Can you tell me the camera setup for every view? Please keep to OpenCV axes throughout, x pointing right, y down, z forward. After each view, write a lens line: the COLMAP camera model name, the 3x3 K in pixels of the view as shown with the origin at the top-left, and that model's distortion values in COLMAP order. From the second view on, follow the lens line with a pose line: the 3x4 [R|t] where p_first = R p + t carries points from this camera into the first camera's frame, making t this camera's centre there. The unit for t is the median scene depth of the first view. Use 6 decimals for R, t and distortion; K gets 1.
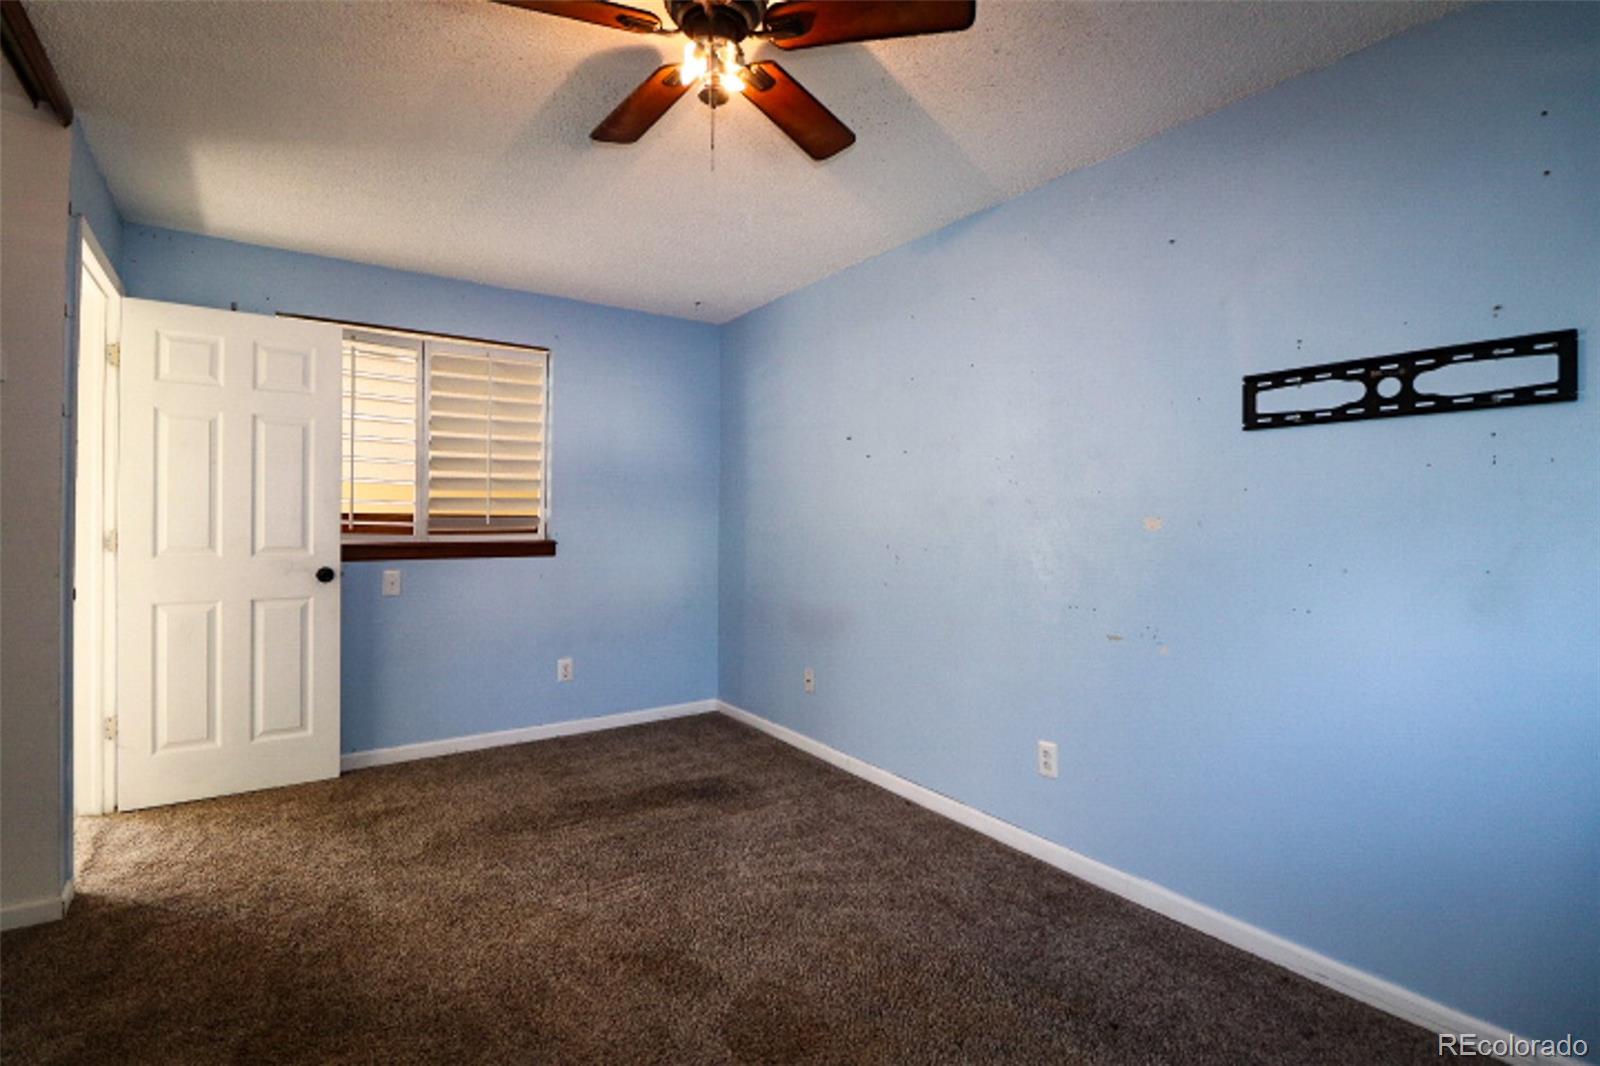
lens RADIAL K [[753.4, 0, 793.0], [0, 753.4, 524.0], [0, 0, 1]] dist [0.000505, -0.012552]
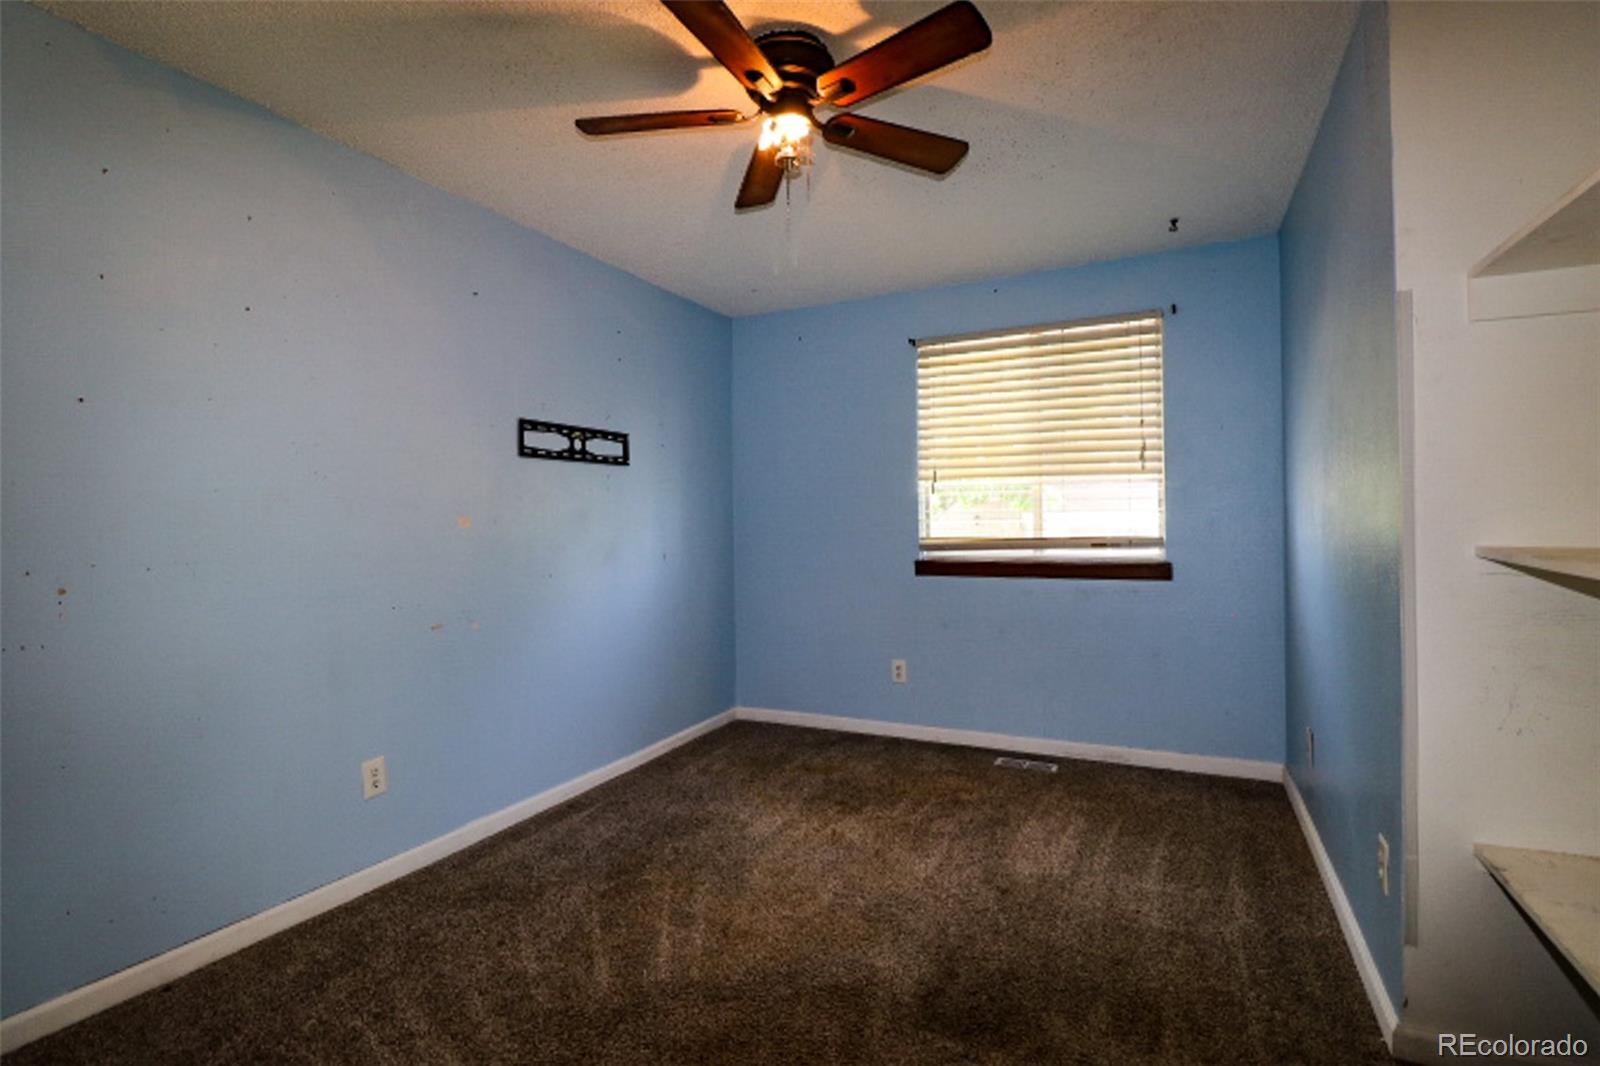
lens RADIAL K [[769.8, 0, 787.0], [0, 769.8, 520.5], [0, 0, 1]] dist [-0.001484, -0.011142]
pose [[-0.457554, 0.011648, 0.889105, -1.039172], [0.019596, 0.999803, -0.003013, 0.014667], [-0.888966, 0.016044, -0.457693, 1.357784]]
